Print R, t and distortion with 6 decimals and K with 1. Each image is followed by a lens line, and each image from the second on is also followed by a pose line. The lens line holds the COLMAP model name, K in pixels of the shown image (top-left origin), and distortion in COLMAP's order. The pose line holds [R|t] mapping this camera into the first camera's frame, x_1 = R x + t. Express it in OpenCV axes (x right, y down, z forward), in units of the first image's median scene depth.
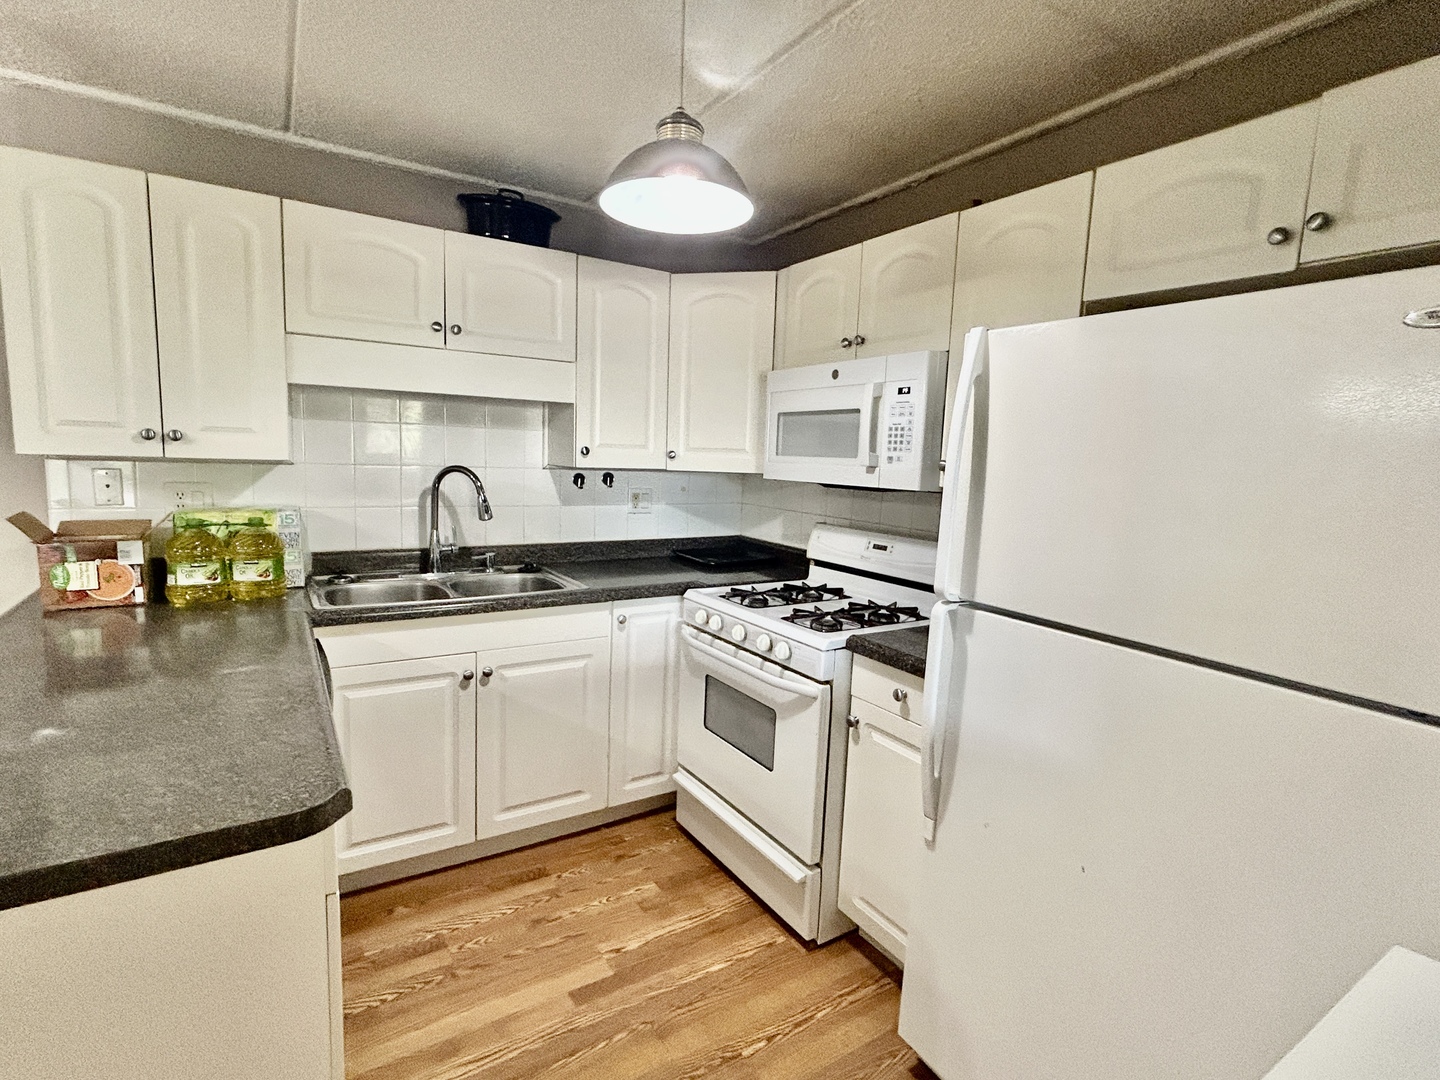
lens RADIAL K [[703.2, 0, 712.6], [0, 703.2, 538.9], [0, 0, 1]] dist [-0.000719, -0.007337]
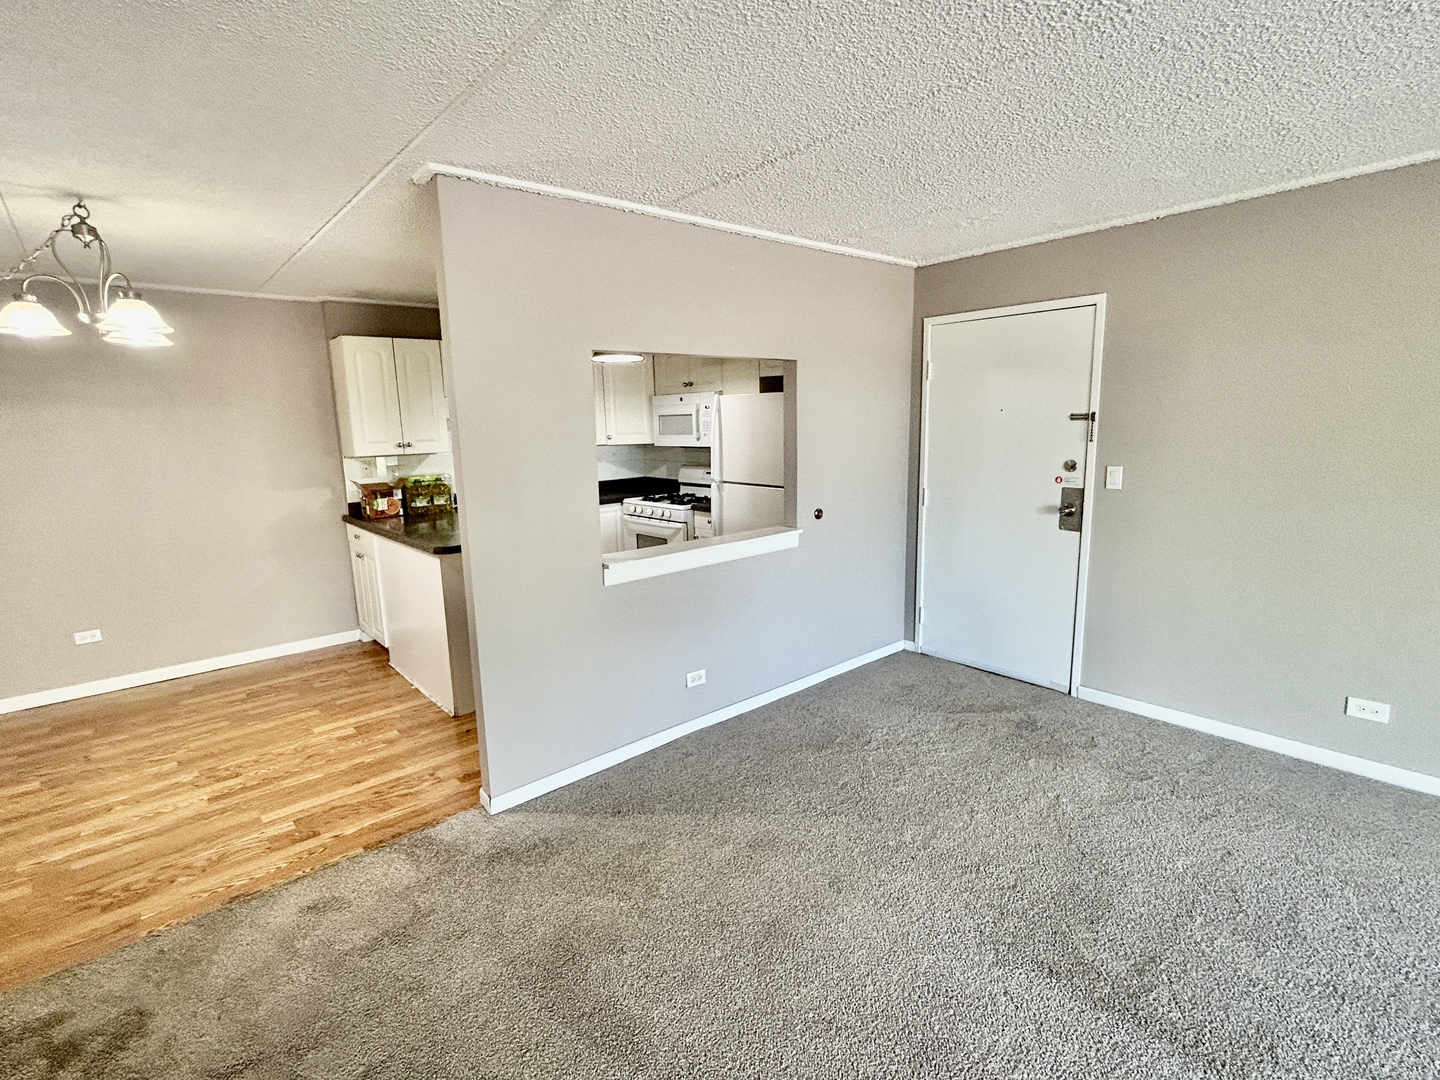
lens RADIAL K [[678.6, 0, 720.0], [0, 678.6, 540.0], [0, 0, 1]] dist [0.000098, -0.000166]
pose [[0.984698, -0.088166, 0.150324, -0.079157], [0.079777, 0.994947, 0.060963, 0.104910], [-0.154940, -0.048038, 0.986755, -1.277478]]
